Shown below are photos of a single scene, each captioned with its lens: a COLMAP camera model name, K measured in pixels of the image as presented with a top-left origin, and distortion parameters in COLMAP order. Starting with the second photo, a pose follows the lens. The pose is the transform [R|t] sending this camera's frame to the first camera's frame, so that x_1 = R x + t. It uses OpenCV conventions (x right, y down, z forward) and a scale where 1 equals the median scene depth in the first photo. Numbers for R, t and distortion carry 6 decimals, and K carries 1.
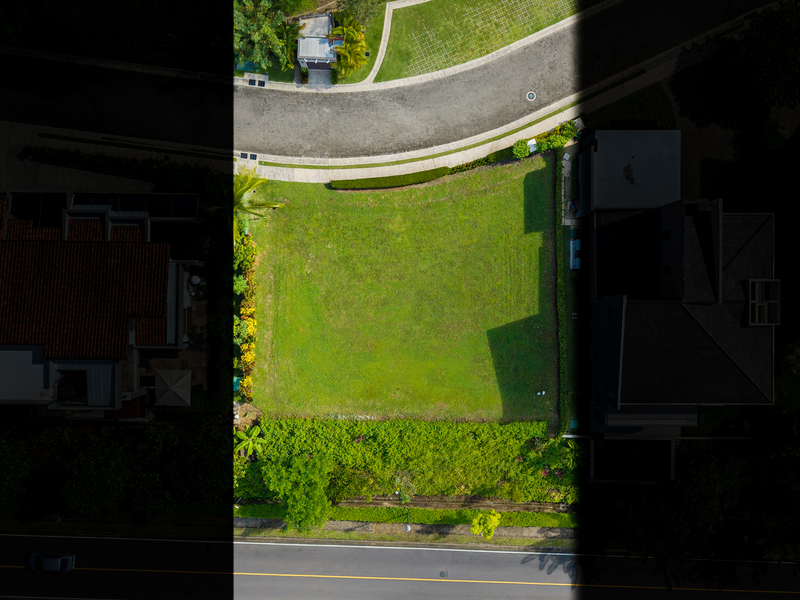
lens RADIAL K [[730.6, 0, 400.5], [0, 730.6, 296.4], [0, 0, 1]] dist [0.020766, -0.029179]
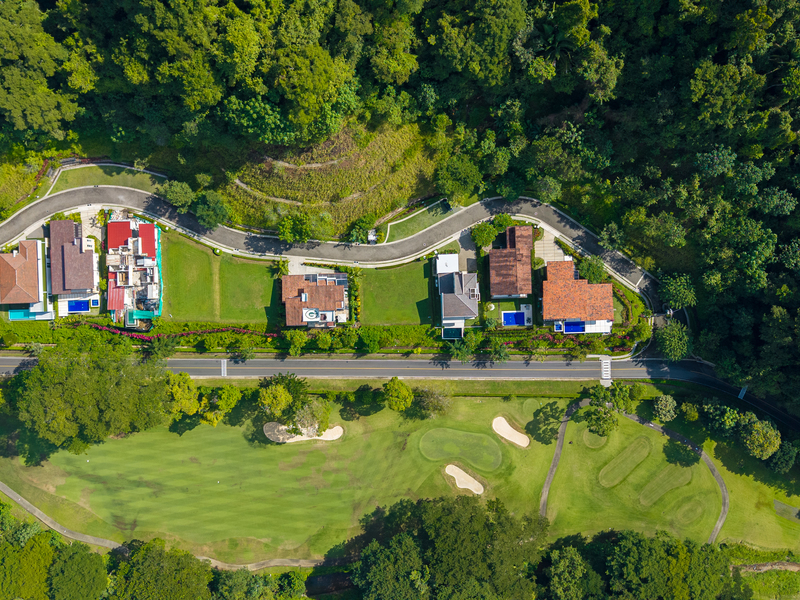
lens RADIAL K [[730.6, 0, 399.8], [0, 730.6, 299.9], [0, 0, 1]] dist [0.020766, -0.029179]
pose [[0.999237, -0.035933, -0.015331, 0.093902], [0.036000, 0.999343, 0.004168, 0.011630], [0.015172, -0.004717, 0.999874, -3.114173]]
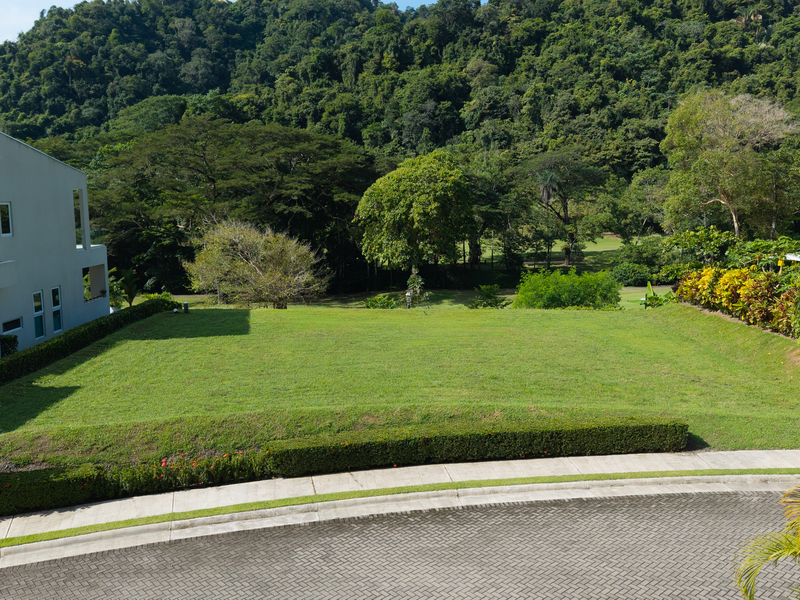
lens RADIAL K [[730.6, 0, 401.0], [0, 730.6, 299.4], [0, 0, 1]] dist [0.020766, -0.029179]
pose [[-0.999894, -0.014399, 0.002154, 0.016187], [0.003684, -0.107131, 0.994238, -0.433935], [-0.014085, 0.994141, 0.107172, 0.917122]]
